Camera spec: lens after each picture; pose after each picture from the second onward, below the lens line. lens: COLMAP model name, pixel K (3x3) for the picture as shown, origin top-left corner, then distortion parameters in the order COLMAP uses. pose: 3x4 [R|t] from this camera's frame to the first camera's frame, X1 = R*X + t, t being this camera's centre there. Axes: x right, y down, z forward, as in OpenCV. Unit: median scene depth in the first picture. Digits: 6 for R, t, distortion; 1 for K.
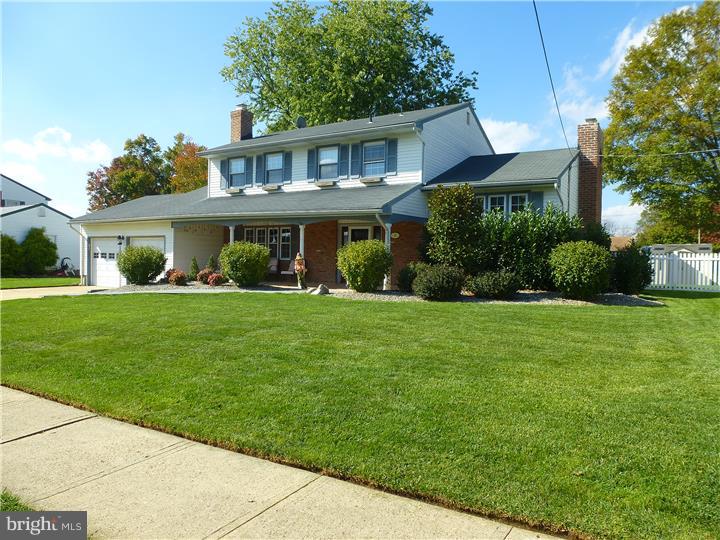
lens RADIAL K [[519.2, 0, 361.8], [0, 519.2, 269.9], [0, 0, 1]] dist [-0.047878, 0.008271]
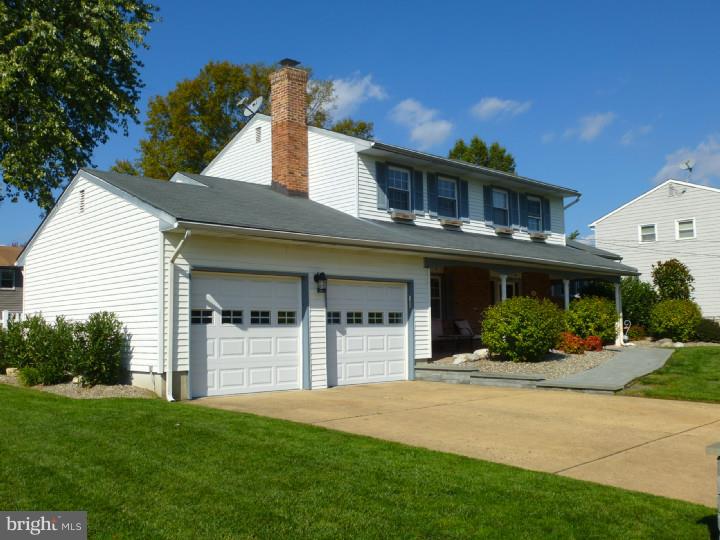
lens RADIAL K [[608.6, 0, 353.8], [0, 608.6, 275.4], [0, 0, 1]] dist [-0.035989, -0.001712]
pose [[0.336608, 0.056217, 0.939965, -1.057420], [0.035356, 0.996758, -0.072274, -0.026237], [-0.940981, 0.057561, 0.333529, 0.865264]]
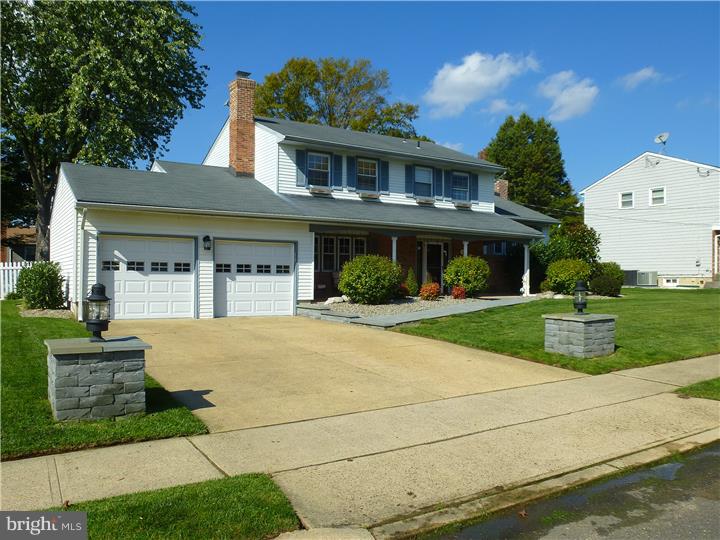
lens RADIAL K [[519.2, 0, 365.6], [0, 519.2, 264.7], [0, 0, 1]] dist [-0.047878, 0.008271]
pose [[0.490310, 0.006182, 0.871526, -1.017386], [0.015369, 0.999758, -0.015738, -0.019040], [-0.871413, 0.021111, 0.490096, 0.561157]]
